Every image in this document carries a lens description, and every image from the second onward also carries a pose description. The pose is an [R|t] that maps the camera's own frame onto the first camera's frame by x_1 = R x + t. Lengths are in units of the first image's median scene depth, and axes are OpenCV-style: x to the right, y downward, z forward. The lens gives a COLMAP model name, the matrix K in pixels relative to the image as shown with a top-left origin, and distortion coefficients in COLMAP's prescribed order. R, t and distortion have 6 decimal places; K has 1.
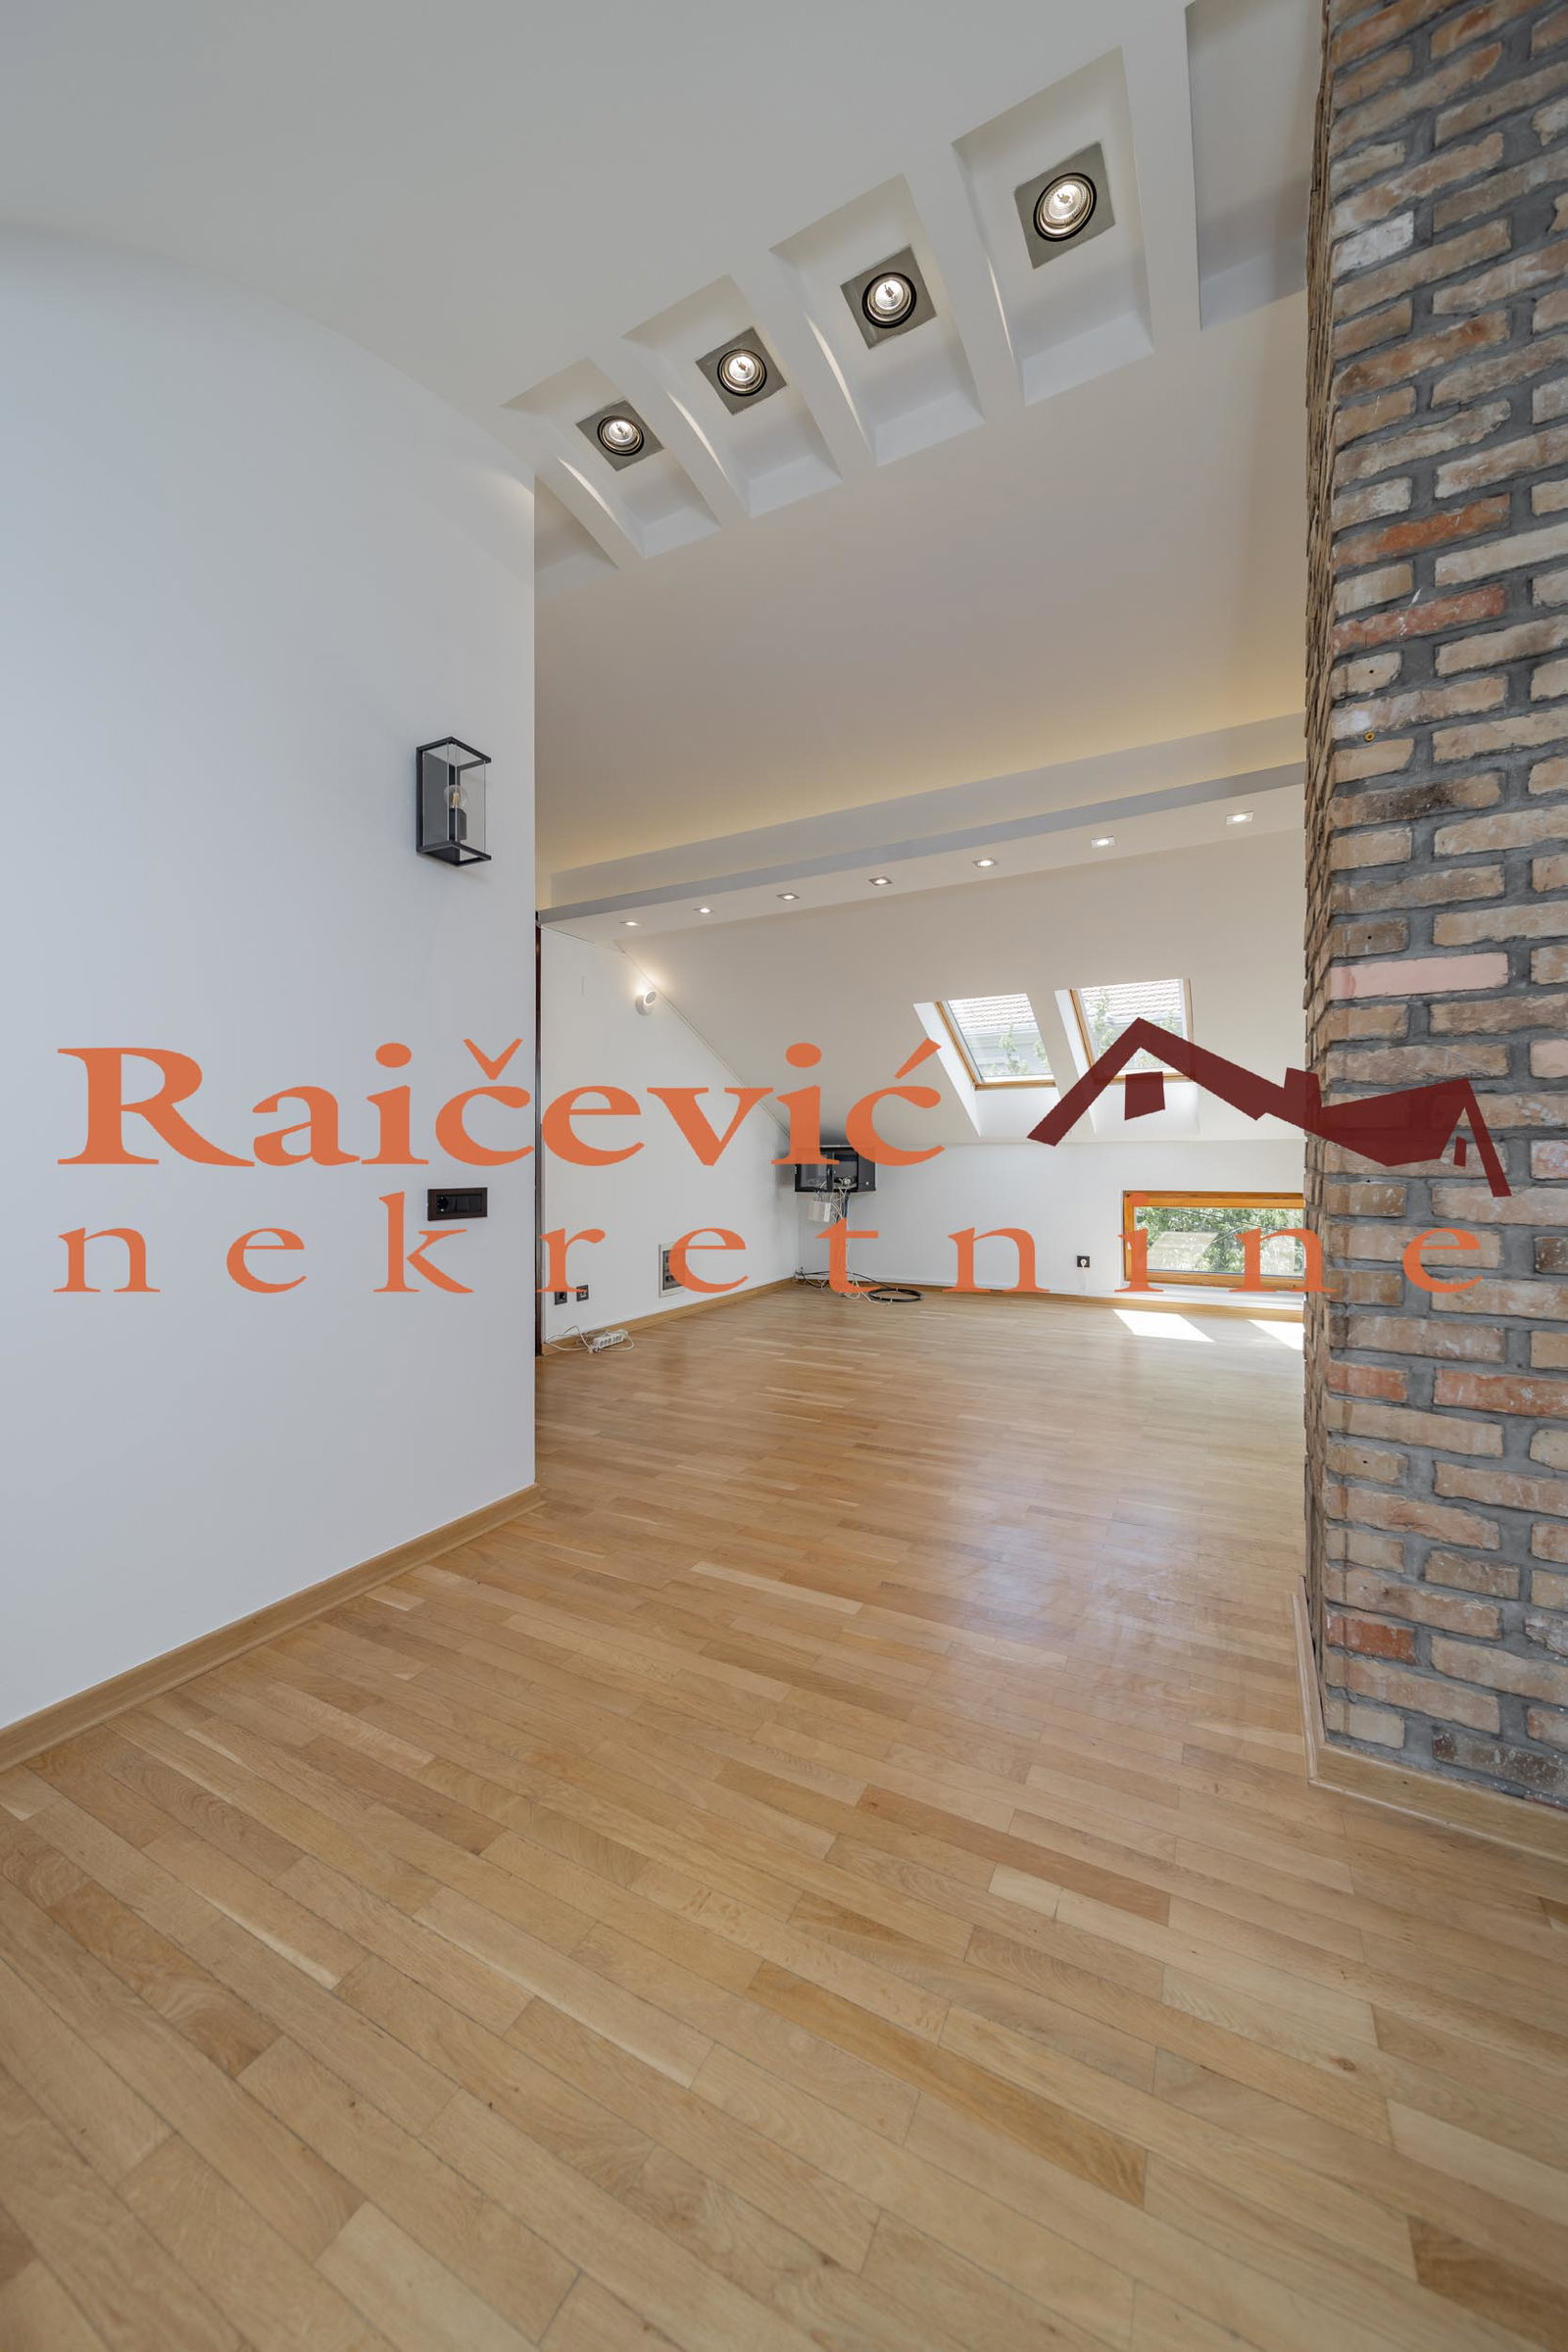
lens RADIAL K [[832.9, 0, 789.8], [0, 832.9, 1154.1], [0, 0, 1]] dist [-0.000367, -0.000028]
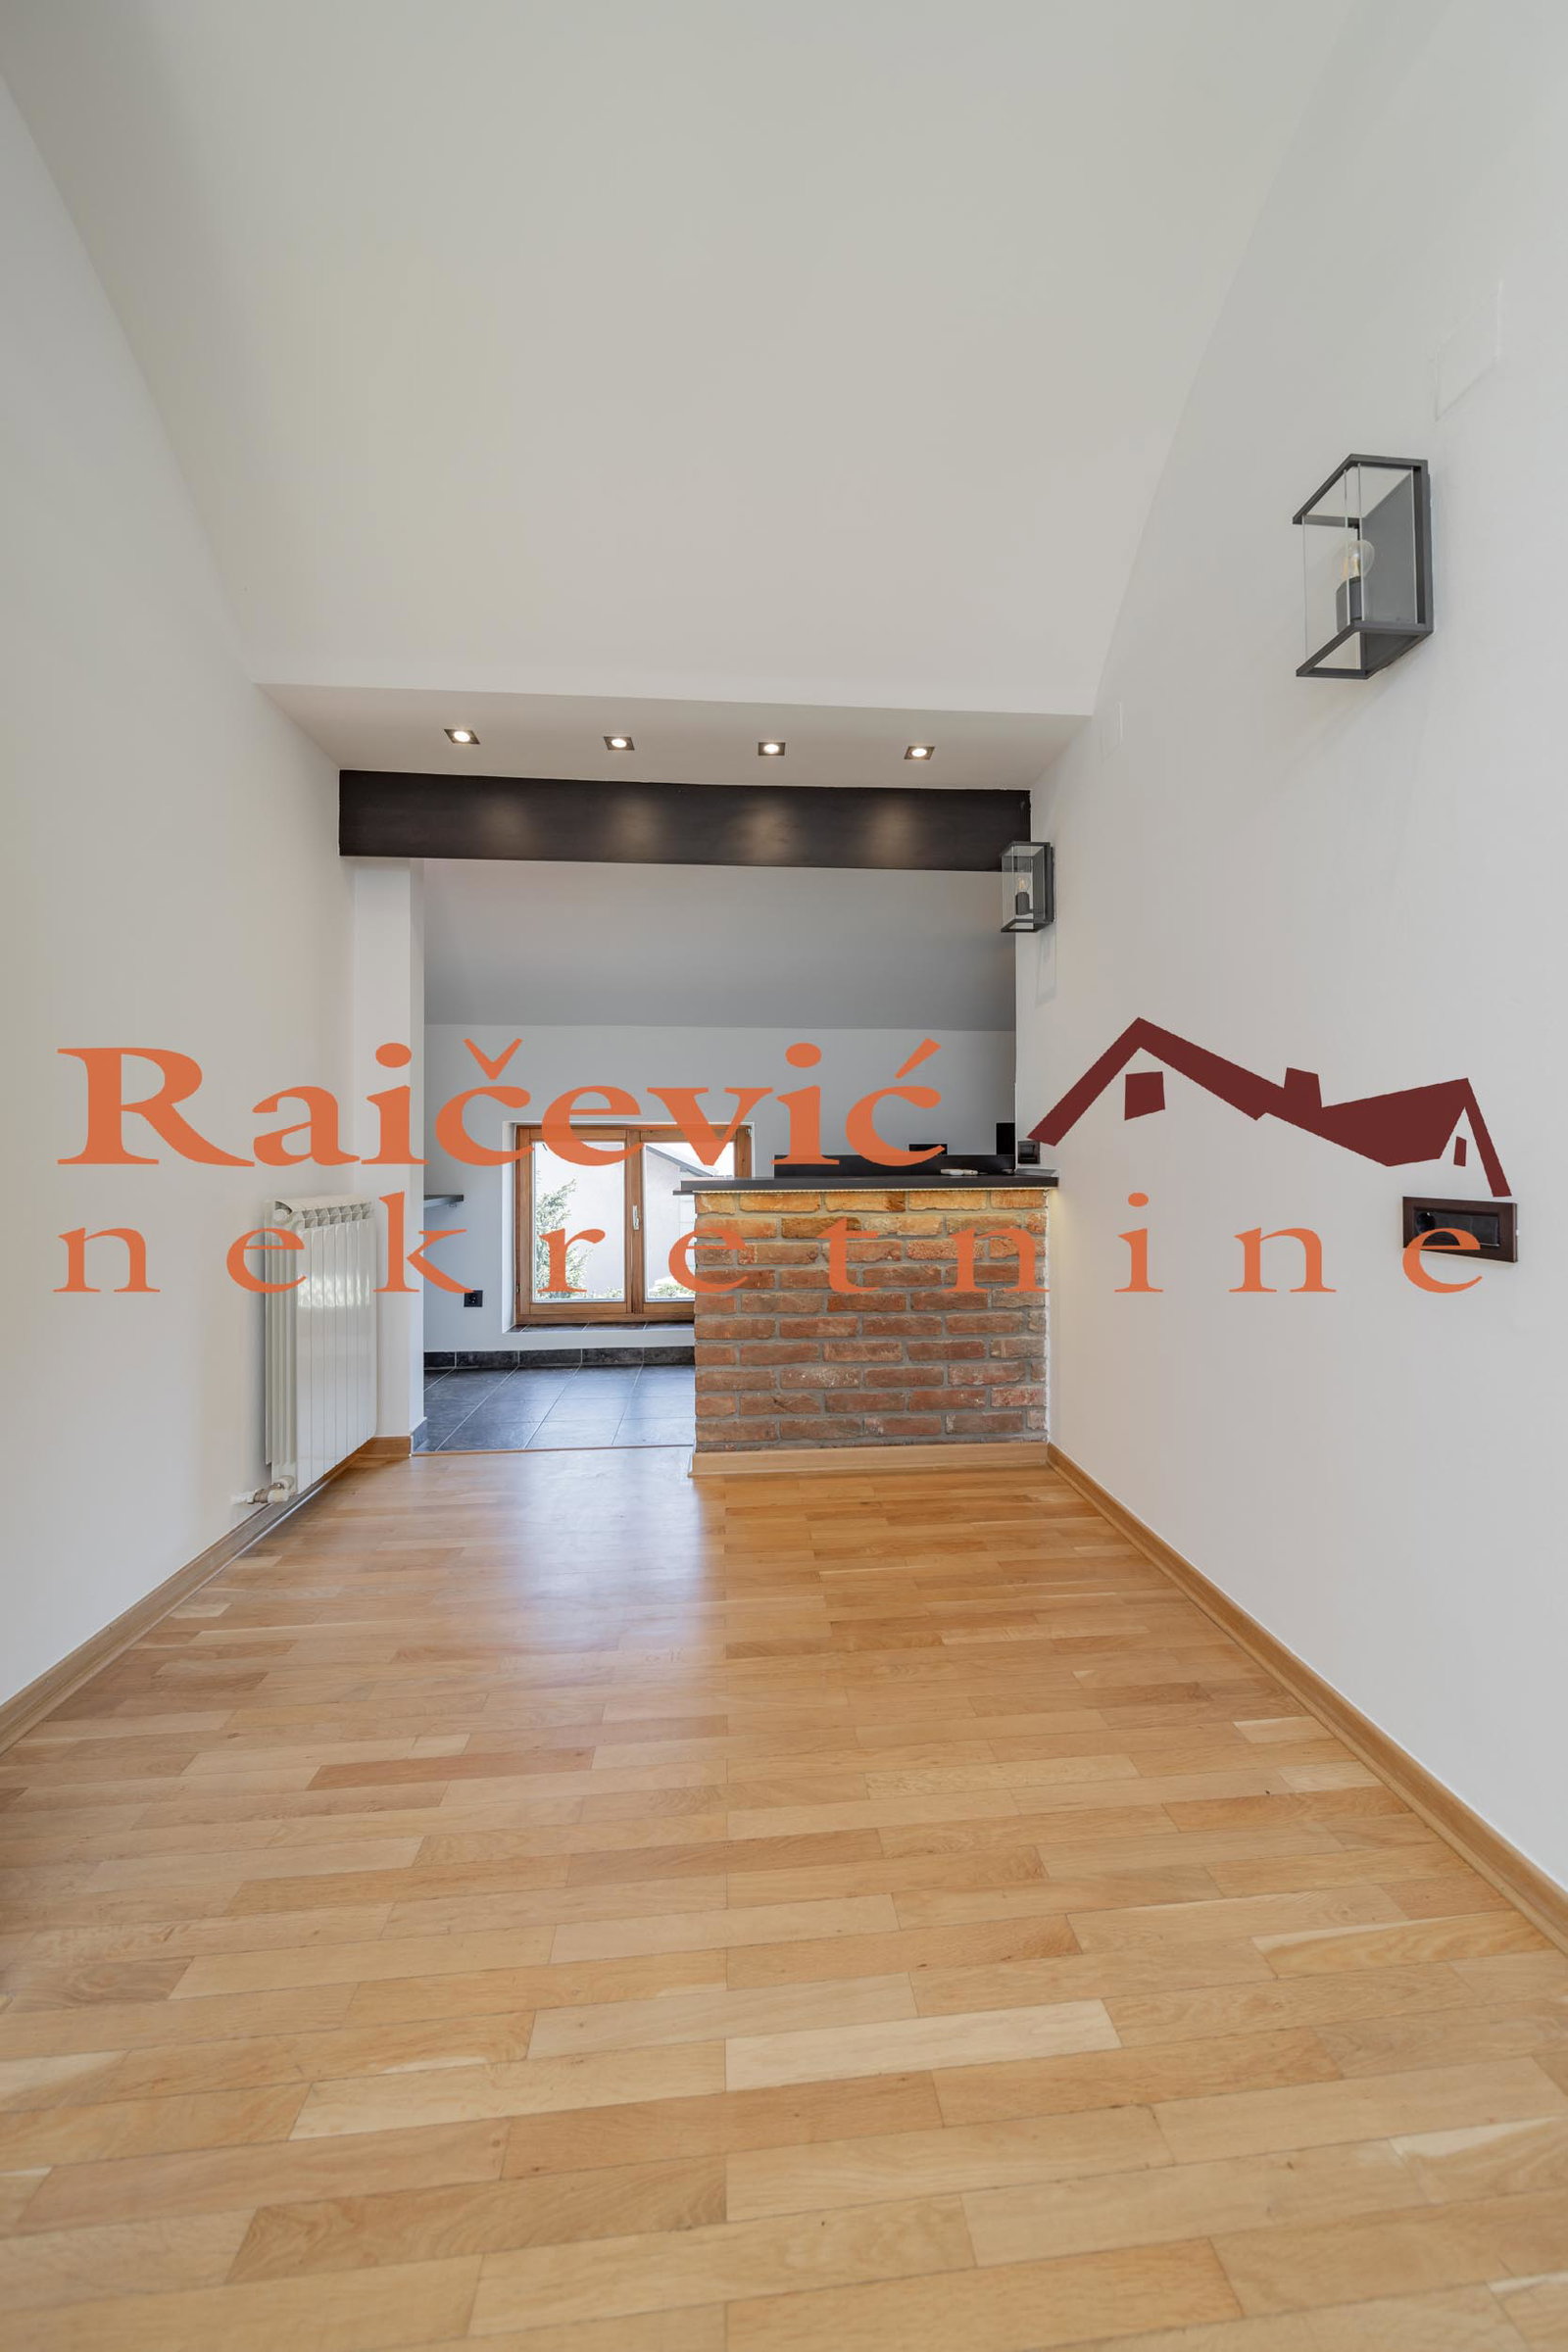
lens RADIAL K [[830.9, 0, 789.5], [0, 830.9, 1146.5], [0, 0, 1]] dist [-0.000966, -0.002354]
pose [[-0.841112, -0.003425, -0.540850, 0.218943], [0.009891, 0.999715, -0.021713, 0.012270], [0.540770, -0.023613, -0.840839, 0.996035]]
